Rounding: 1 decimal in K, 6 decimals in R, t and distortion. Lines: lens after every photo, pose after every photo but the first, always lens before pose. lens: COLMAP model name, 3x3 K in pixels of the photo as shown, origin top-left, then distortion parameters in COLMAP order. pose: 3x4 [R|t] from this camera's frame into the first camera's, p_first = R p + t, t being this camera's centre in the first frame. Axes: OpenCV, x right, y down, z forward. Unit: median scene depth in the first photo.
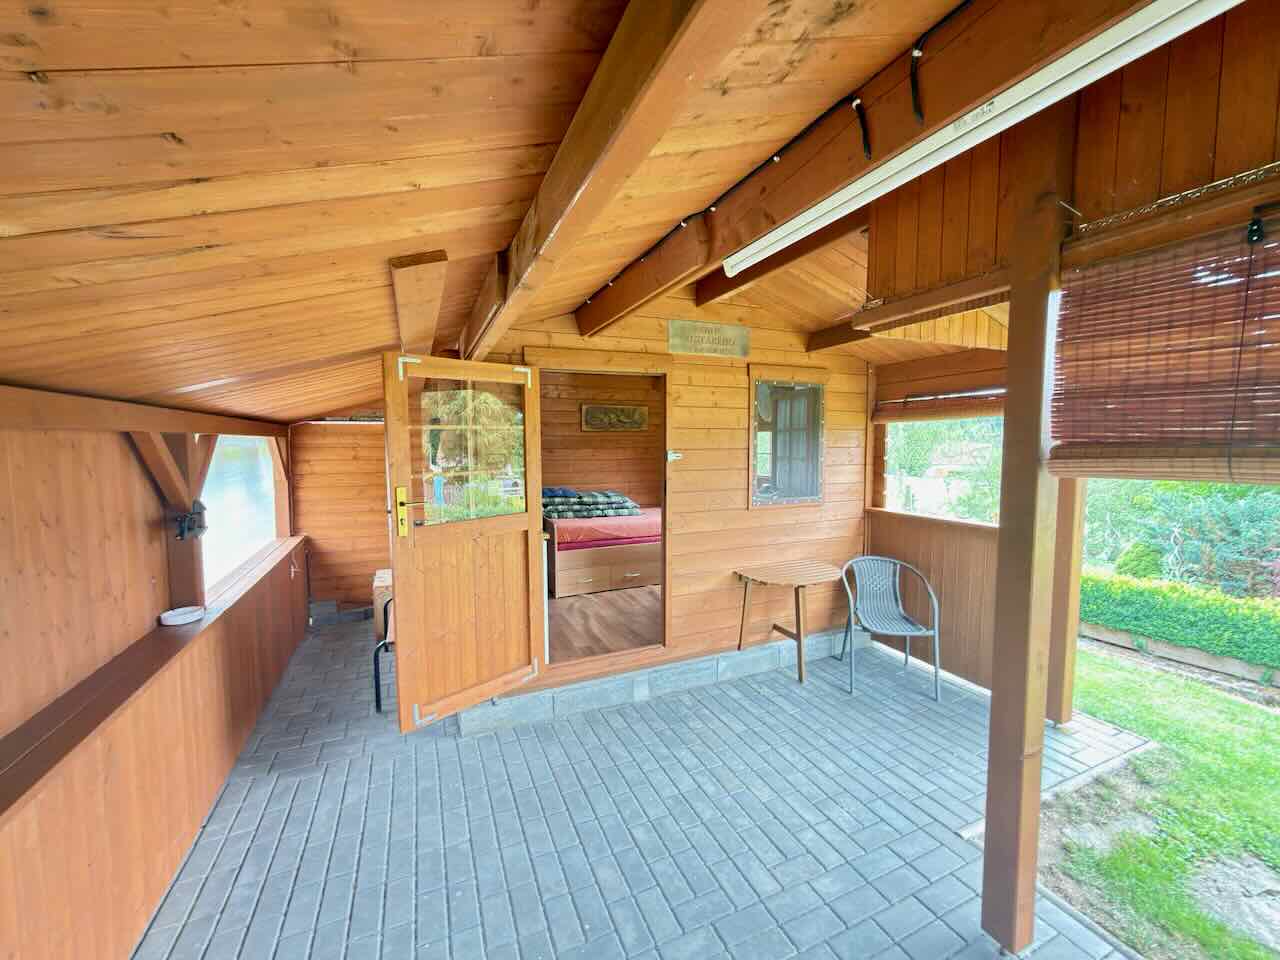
lens RADIAL K [[508.0, 0, 640.0], [0, 508.0, 480.0], [0, 0, 1]] dist [0.000264, -0.000060]
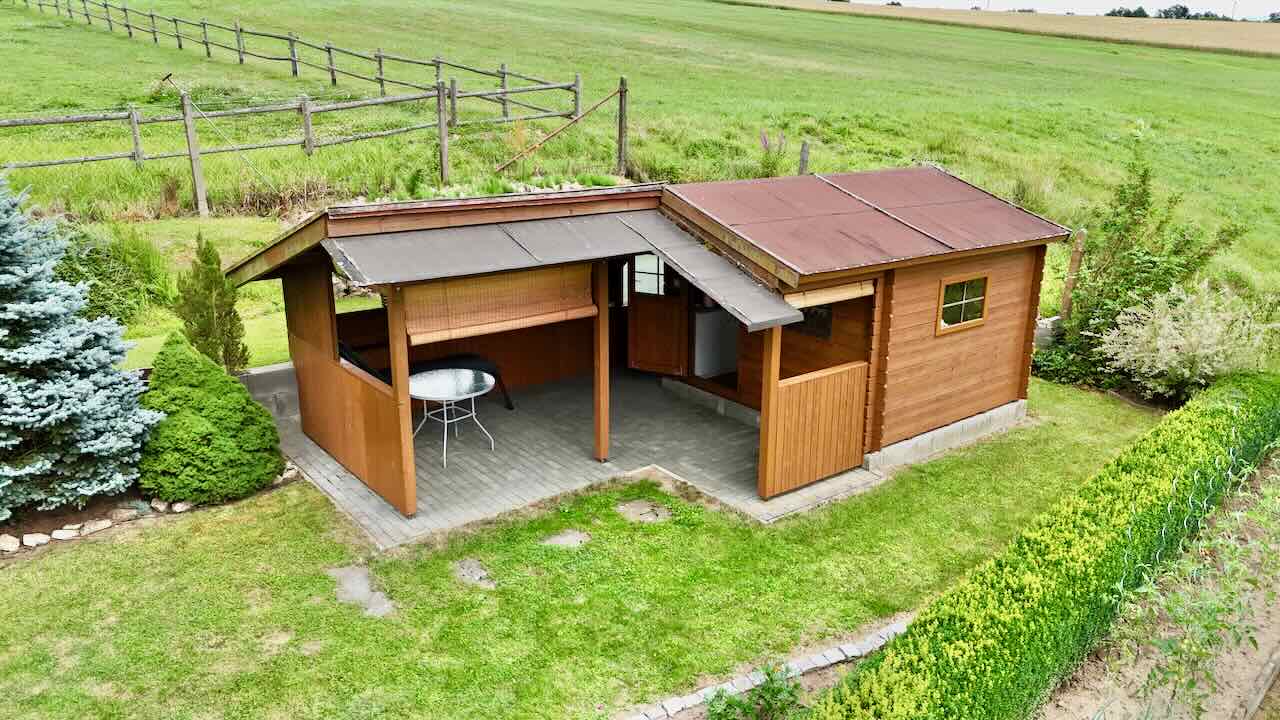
lens RADIAL K [[947.1, 0, 640.0], [0, 947.1, 360.0], [0, 0, 1]] dist [0.072052, -0.069489]
pose [[0.250877, 0.279322, -0.926844, 3.684590], [-0.075710, 0.960194, 0.268879, -0.788815], [0.965054, 0.002716, 0.262038, -0.196974]]
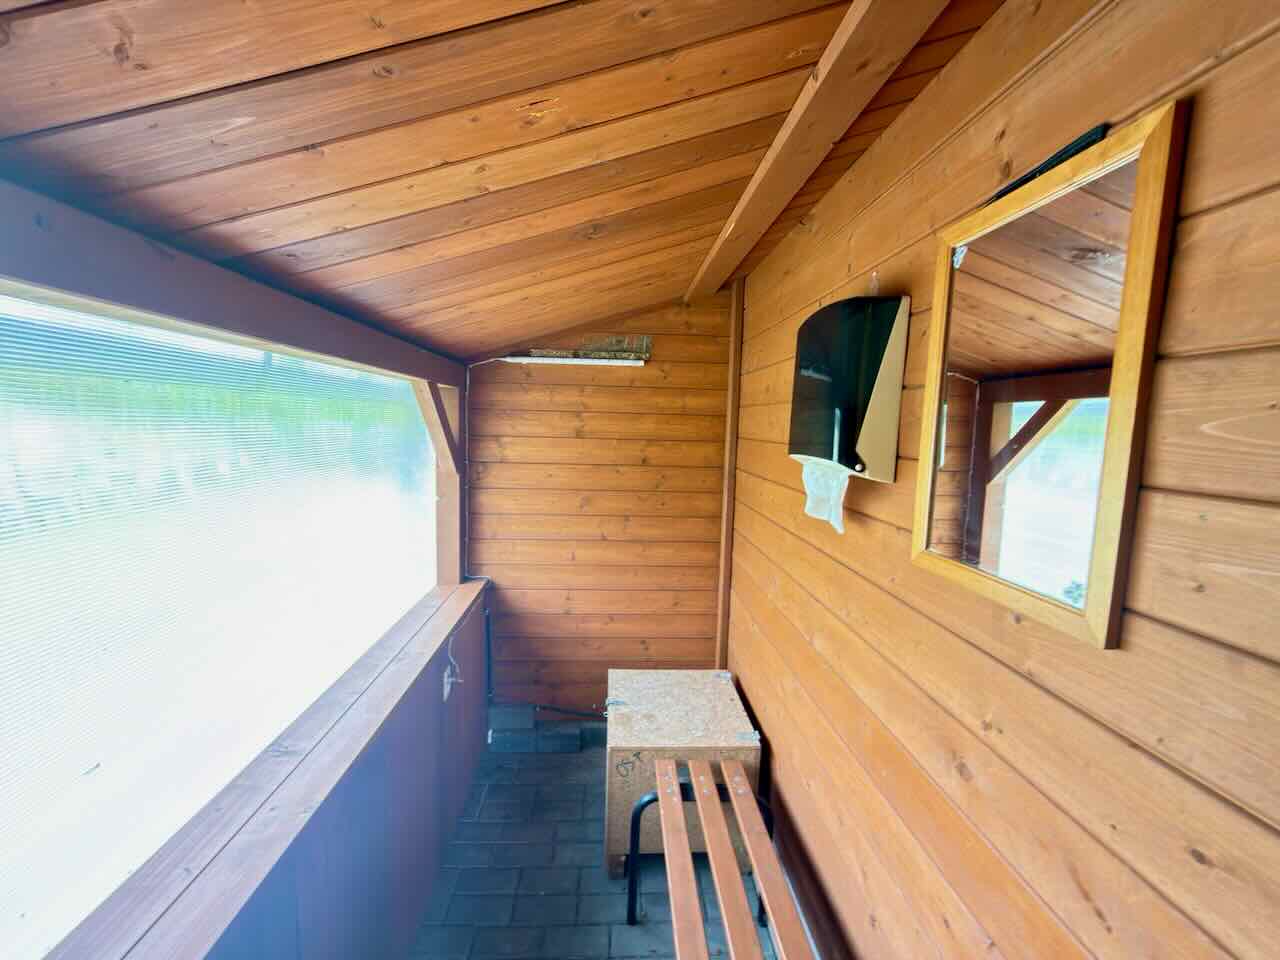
lens RADIAL K [[508.0, 0, 640.0], [0, 508.0, 480.0], [0, 0, 1]] dist [0.000264, -0.000060]
pose [[0.933905, 0.067614, -0.351071, -0.326065], [-0.054512, 0.997402, 0.047082, -0.024551], [0.353342, -0.024832, 0.935165, 0.552024]]
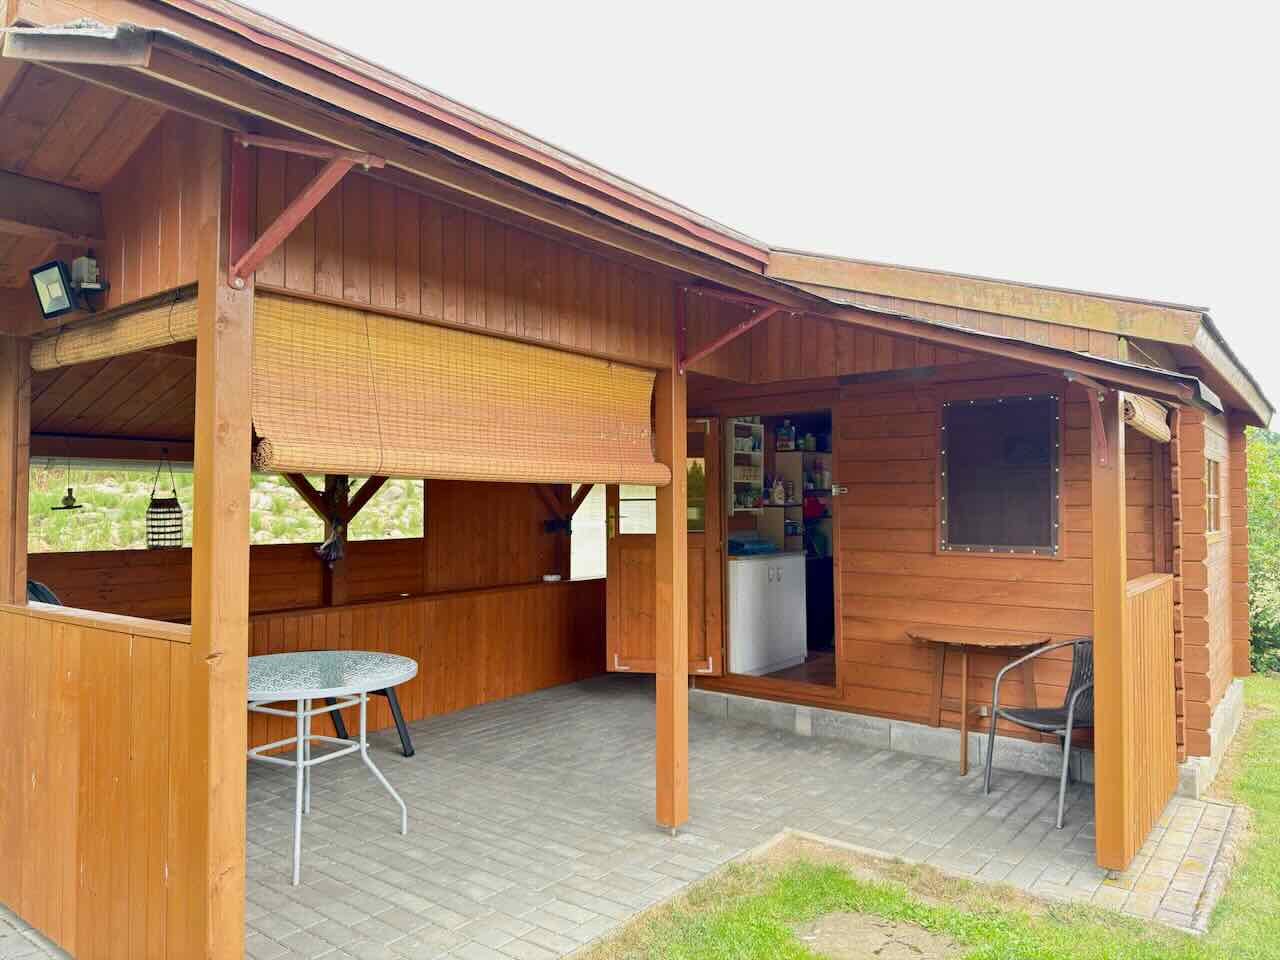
lens RADIAL K [[914.8, 0, 640.0], [0, 914.8, 480.0], [0, 0, 1]] dist [-0.001818, -0.002258]
pose [[0.480339, -0.014300, -0.876966, 1.734407], [-0.063397, 0.996686, -0.050976, 0.056887], [0.874789, 0.080083, 0.477841, -0.212466]]
